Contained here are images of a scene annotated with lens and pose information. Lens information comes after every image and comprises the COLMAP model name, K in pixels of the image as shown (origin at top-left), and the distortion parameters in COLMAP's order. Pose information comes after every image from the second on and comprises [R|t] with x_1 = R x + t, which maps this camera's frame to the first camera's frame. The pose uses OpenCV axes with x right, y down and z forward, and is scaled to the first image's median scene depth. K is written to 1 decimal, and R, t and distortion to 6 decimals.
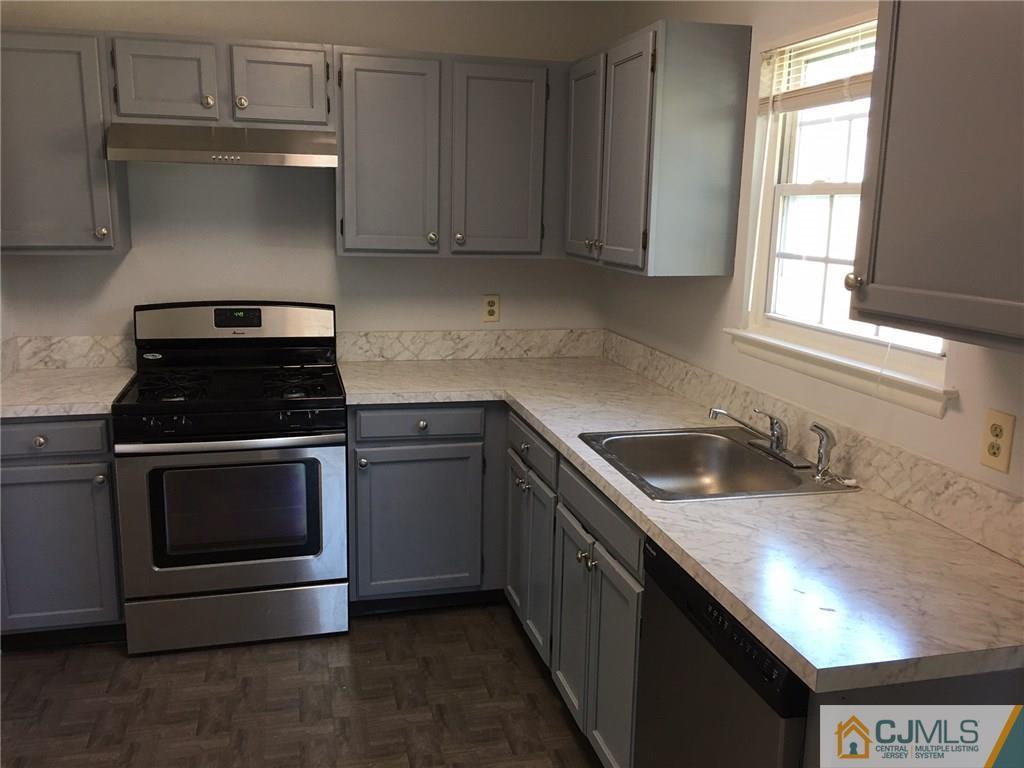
lens RADIAL K [[867.3, 0, 514.8], [0, 867.3, 377.7], [0, 0, 1]] dist [0.036830, -0.014259]
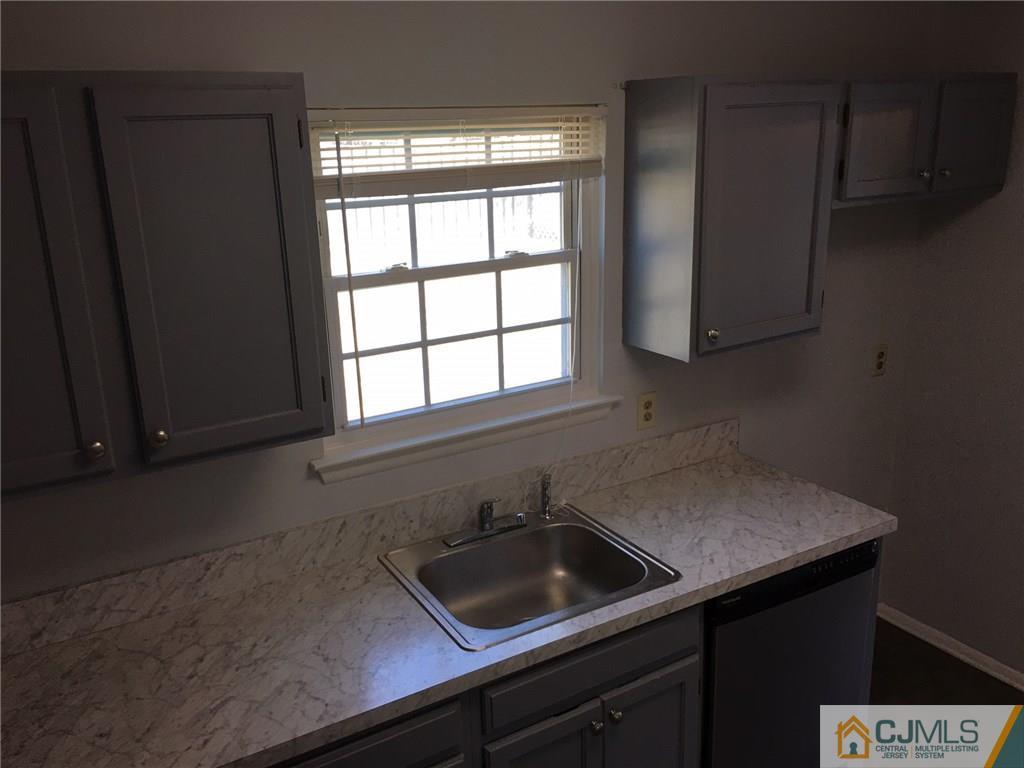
lens RADIAL K [[867.3, 0, 516.2], [0, 867.3, 388.9], [0, 0, 1]] dist [0.036830, -0.014259]
pose [[-0.282120, -0.286110, 0.915723, -0.698829], [0.211655, 0.912416, 0.350284, -0.492528], [-0.935740, 0.292640, -0.196855, 1.346895]]
